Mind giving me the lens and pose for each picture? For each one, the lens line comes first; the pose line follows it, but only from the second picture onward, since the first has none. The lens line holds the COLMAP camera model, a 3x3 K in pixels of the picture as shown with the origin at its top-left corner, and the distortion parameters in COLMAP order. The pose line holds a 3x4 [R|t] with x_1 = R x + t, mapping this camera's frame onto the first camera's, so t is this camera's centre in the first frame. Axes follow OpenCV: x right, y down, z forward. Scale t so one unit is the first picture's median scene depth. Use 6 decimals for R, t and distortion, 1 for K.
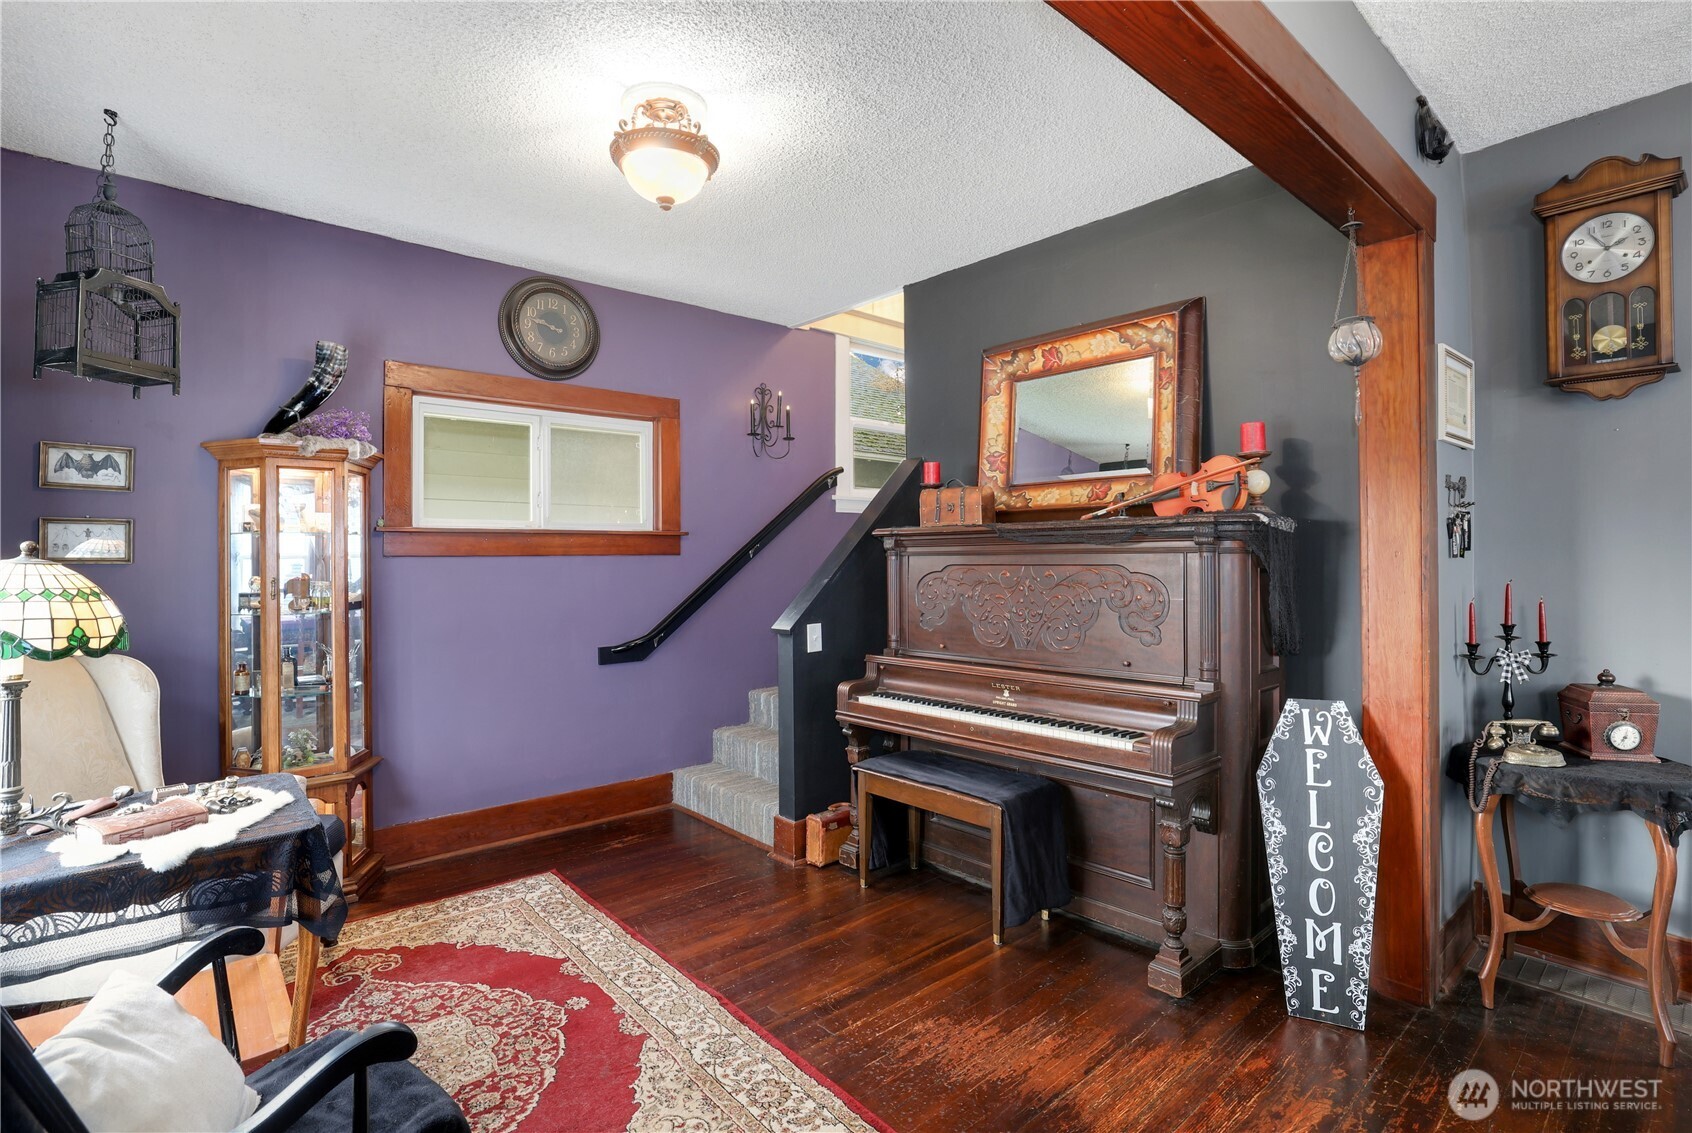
lens RADIAL K [[807.0, 0, 850.3], [0, 807.0, 567.6], [0, 0, 1]] dist [-0.033236, 0.008061]
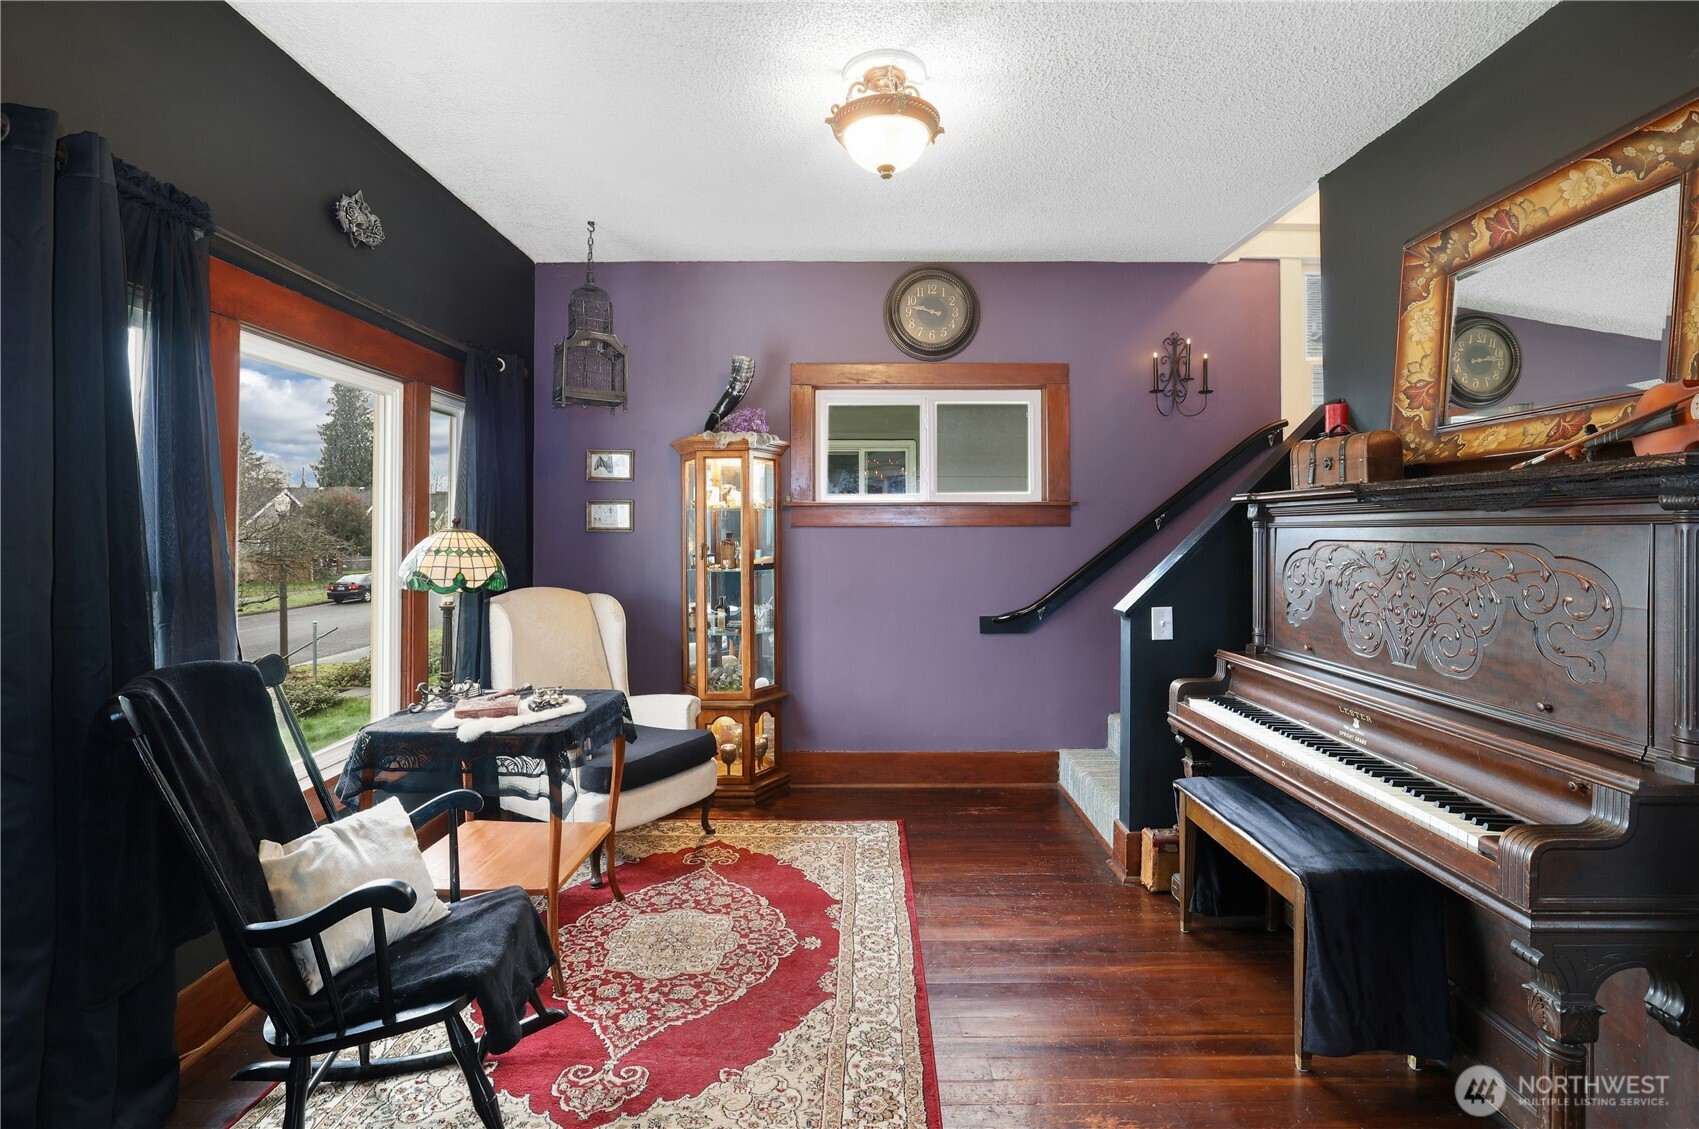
lens RADIAL K [[780.5, 0, 856.2], [0, 780.5, 543.8], [0, 0, 1]] dist [-0.035325, 0.011099]
pose [[0.748560, 0.016259, -0.662868, 0.301087], [-0.011791, 0.999868, 0.011209, -0.003268], [0.662962, -0.000575, 0.748653, 0.201714]]
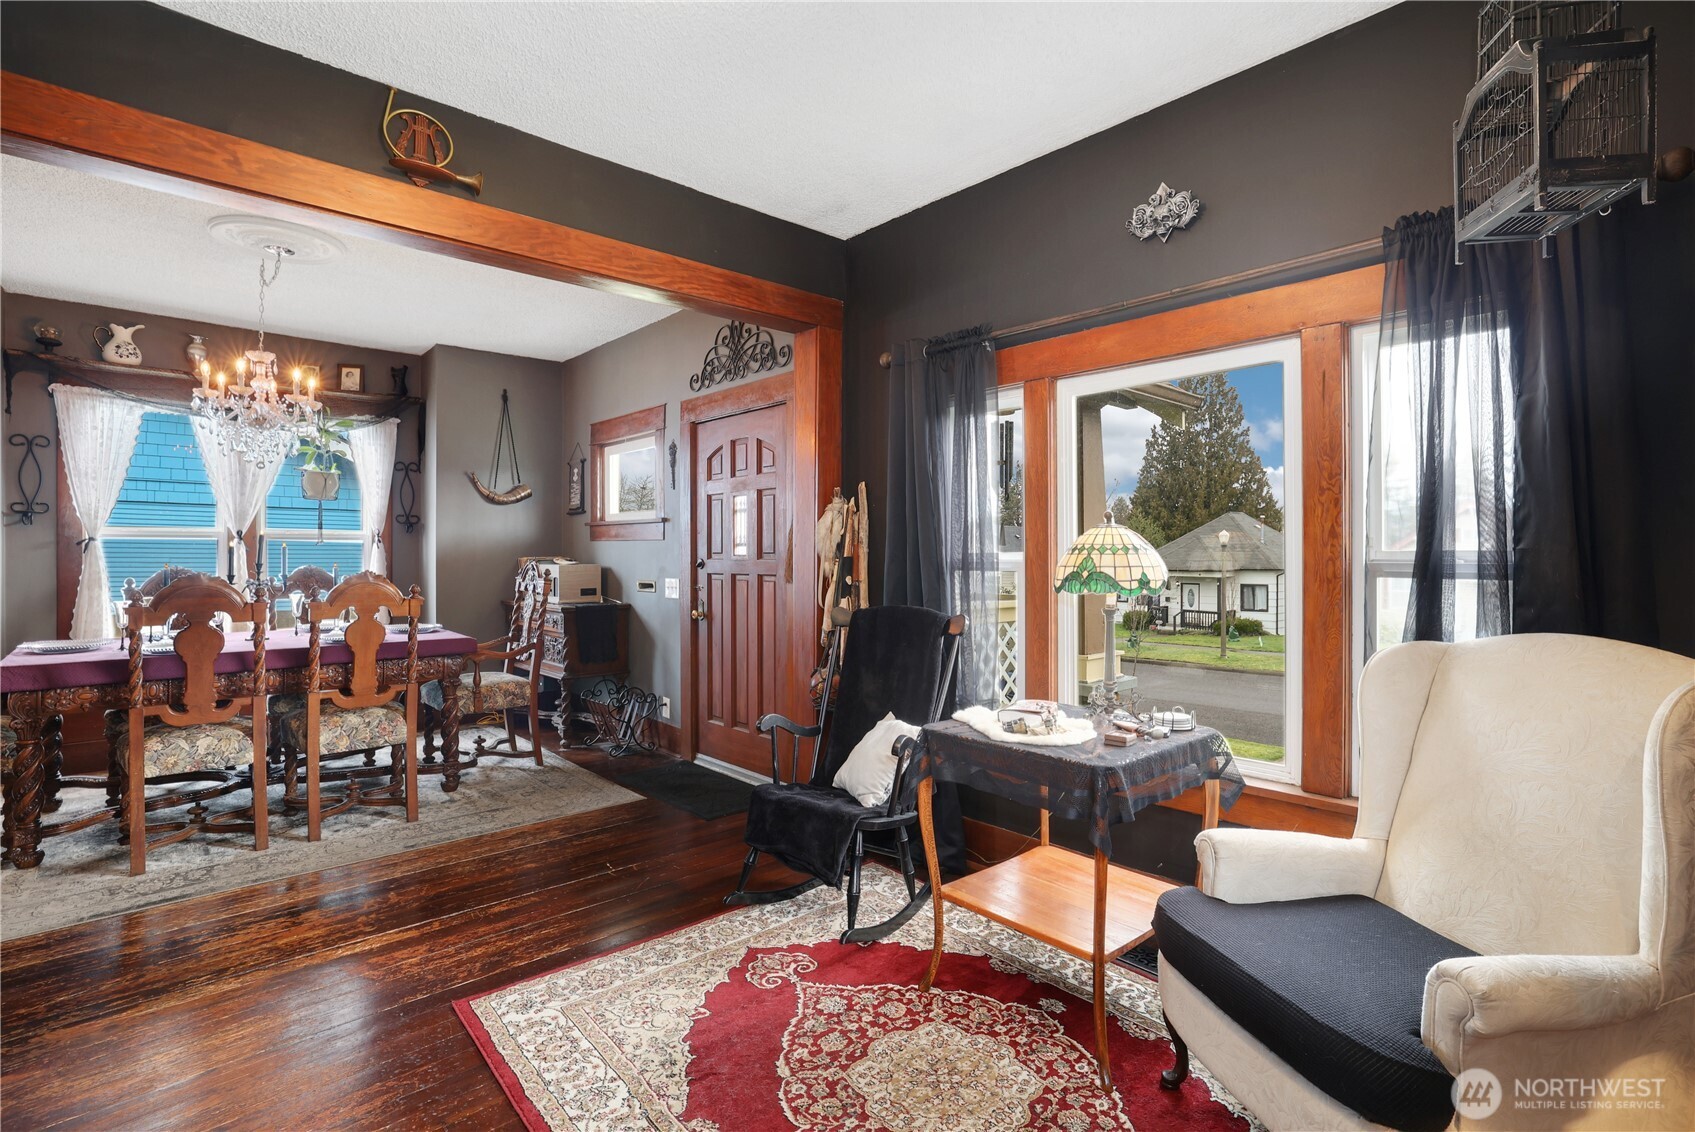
lens RADIAL K [[778.7, 0, 847.4], [0, 778.7, 558.2], [0, 0, 1]] dist [-0.035325, 0.011099]
pose [[-0.999873, 0.008676, -0.013373, -0.300238], [0.008536, 0.999908, 0.010513, 0.016904], [0.013463, 0.010398, -0.999855, 1.275234]]
